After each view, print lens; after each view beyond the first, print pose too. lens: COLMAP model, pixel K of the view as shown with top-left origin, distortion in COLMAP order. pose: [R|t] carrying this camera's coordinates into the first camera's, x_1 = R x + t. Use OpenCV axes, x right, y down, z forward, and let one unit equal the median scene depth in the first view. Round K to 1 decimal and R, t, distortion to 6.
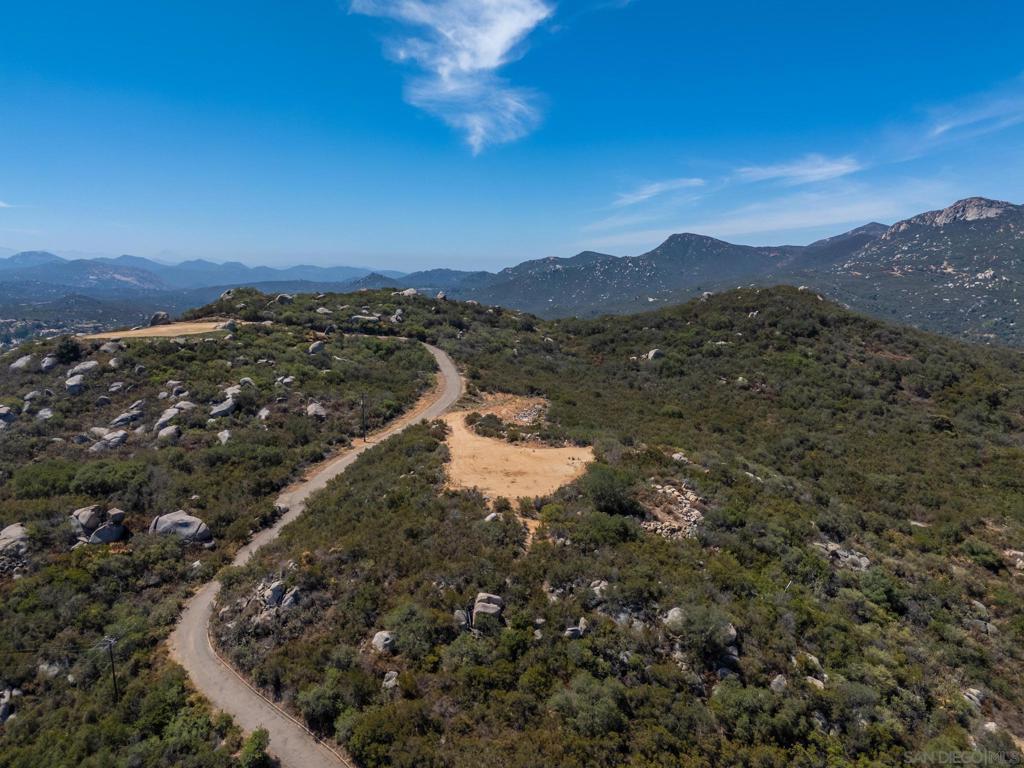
lens RADIAL K [[755.9, 0, 511.6], [0, 755.9, 384.4], [0, 0, 1]] dist [0.066325, -0.057906]
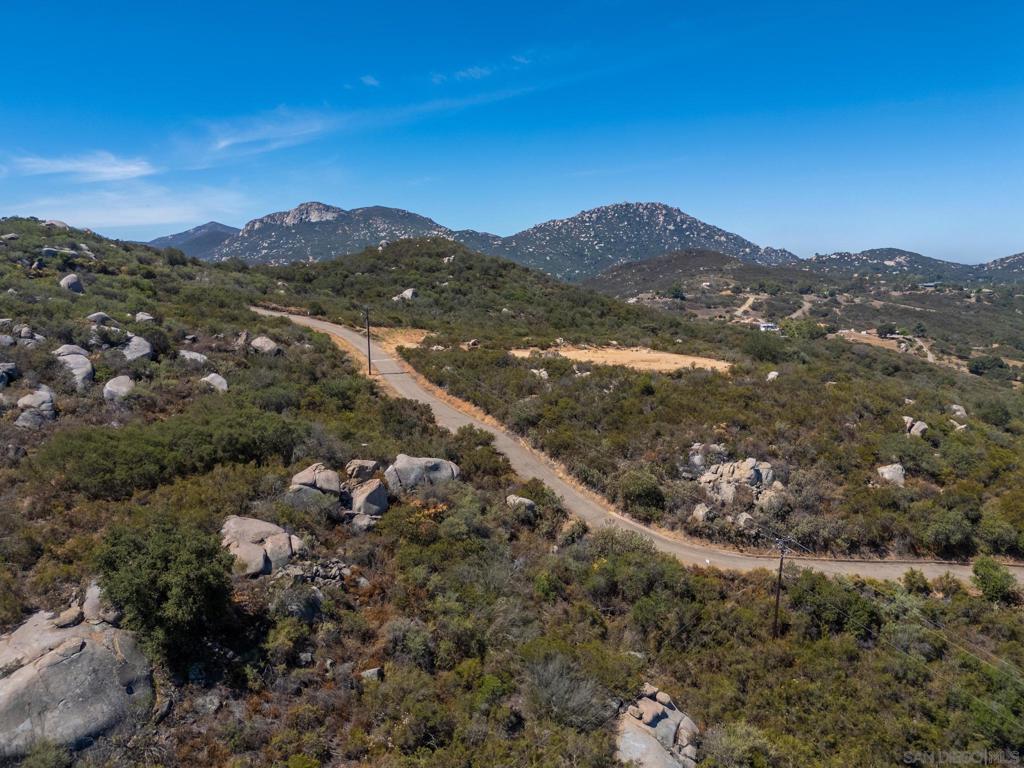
lens RADIAL K [[755.9, 0, 514.9], [0, 755.9, 384.3], [0, 0, 1]] dist [0.066325, -0.057906]
pose [[0.673277, -0.113122, 0.730685, -0.477885], [0.115022, 0.992221, 0.047627, 0.047378], [-0.730389, 0.051979, 0.681051, 0.270206]]
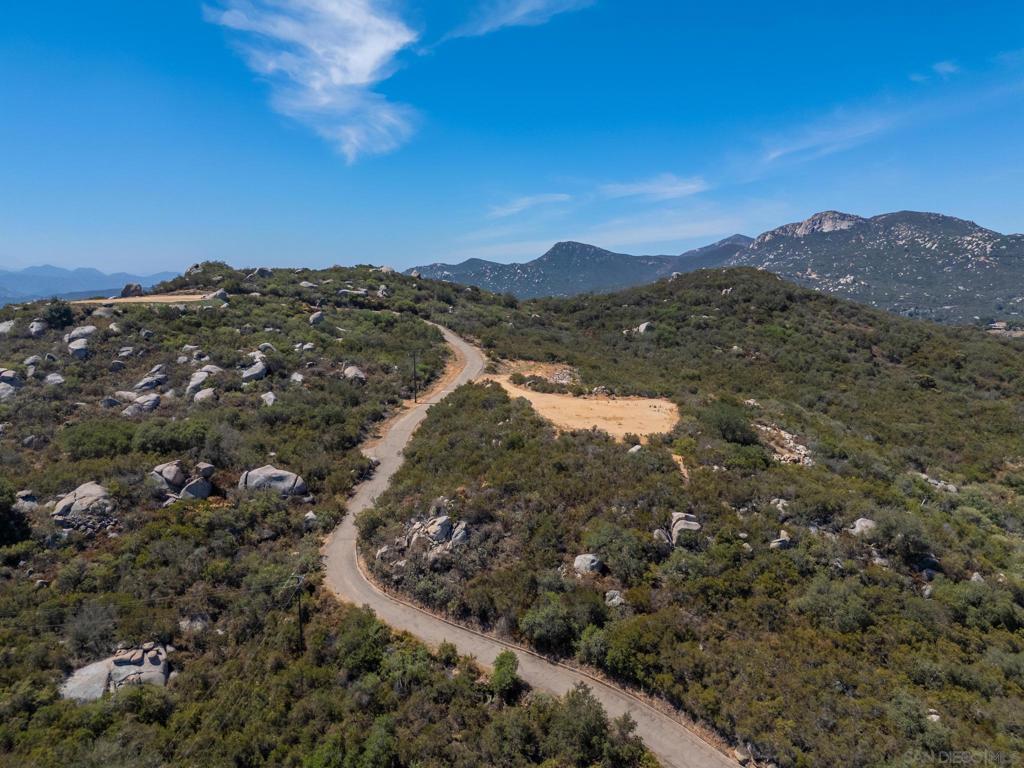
lens RADIAL K [[755.9, 0, 510.4], [0, 755.9, 386.3], [0, 0, 1]] dist [0.066325, -0.057906]
pose [[0.987648, -0.019314, 0.155494, -0.161905], [0.020897, 0.999745, -0.008553, 0.047506], [-0.155289, 0.011697, 0.987800, 0.027824]]
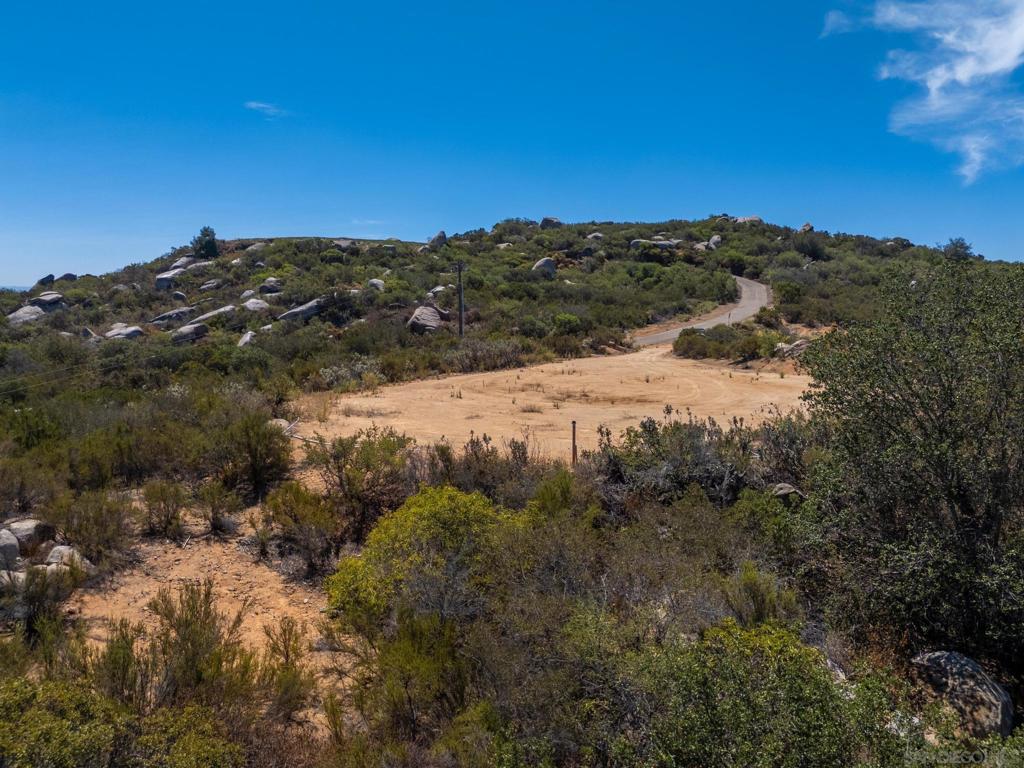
lens RADIAL K [[755.9, 0, 509.5], [0, 755.9, 387.8], [0, 0, 1]] dist [0.066325, -0.057906]
pose [[0.837646, 0.059104, -0.543006, 0.065585], [-0.091649, 0.995243, -0.033051, 0.072397], [0.538469, 0.077451, 0.839078, 0.448681]]
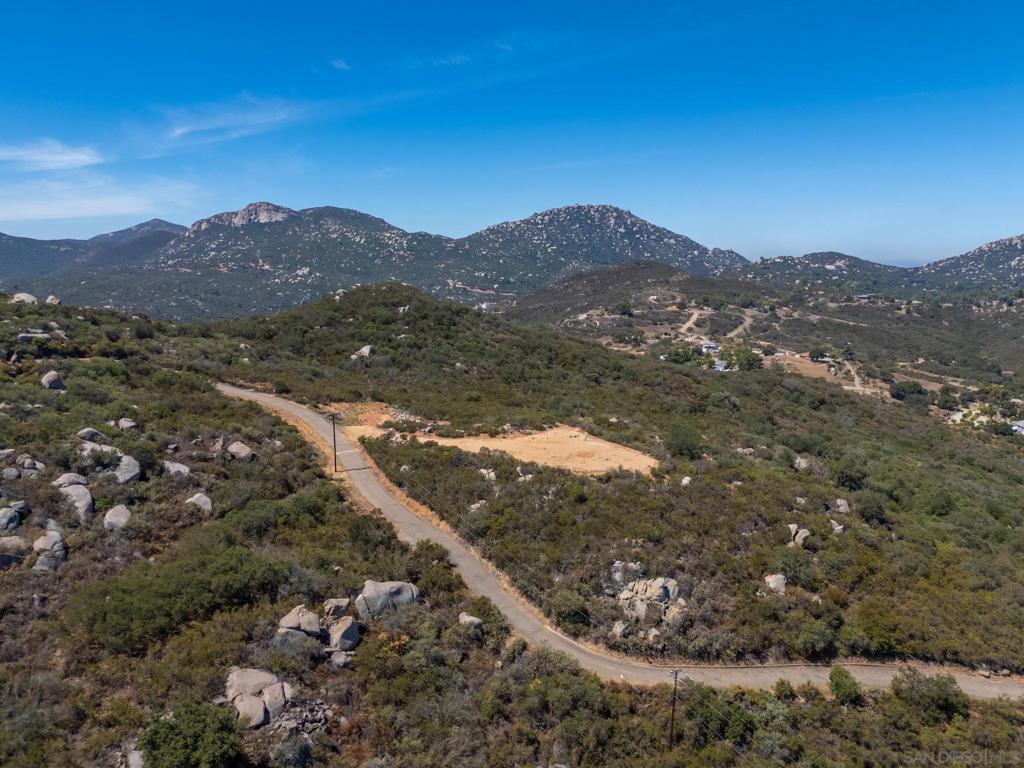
lens RADIAL K [[755.9, 0, 513.9], [0, 755.9, 390.5], [0, 0, 1]] dist [0.066325, -0.057906]
pose [[0.628382, -0.129167, 0.767106, -0.518863], [0.119593, 0.990436, 0.068806, -0.037254], [-0.768657, 0.048504, 0.637820, 0.214912]]
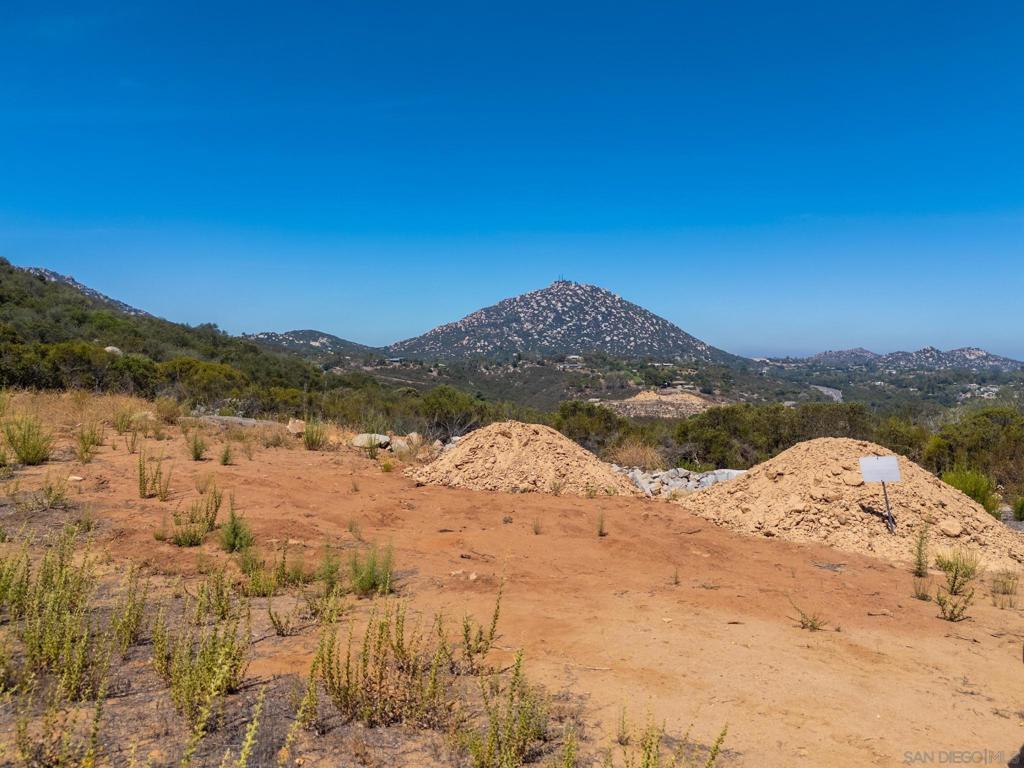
lens RADIAL K [[755.9, 0, 510.9], [0, 755.9, 366.6], [0, 0, 1]] dist [0.066325, -0.057906]
pose [[-0.009336, -0.018579, 0.999784, -0.073047], [0.151413, 0.988273, 0.019779, 0.020522], [-0.988426, 0.151565, -0.006413, 0.818311]]
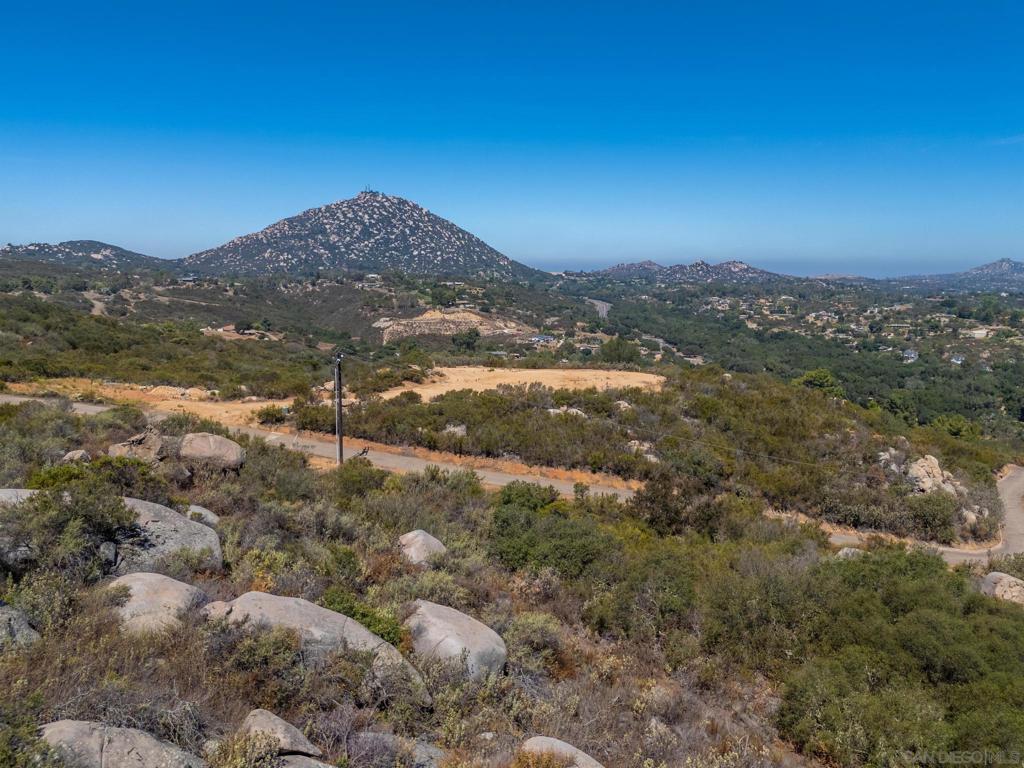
lens RADIAL K [[755.9, 0, 511.5], [0, 755.9, 389.7], [0, 0, 1]] dist [0.066325, -0.057906]
pose [[-0.245372, -0.161761, 0.955838, -0.452907], [0.144247, 0.968912, 0.201004, -0.029119], [-0.958637, 0.187197, -0.214411, 0.725875]]
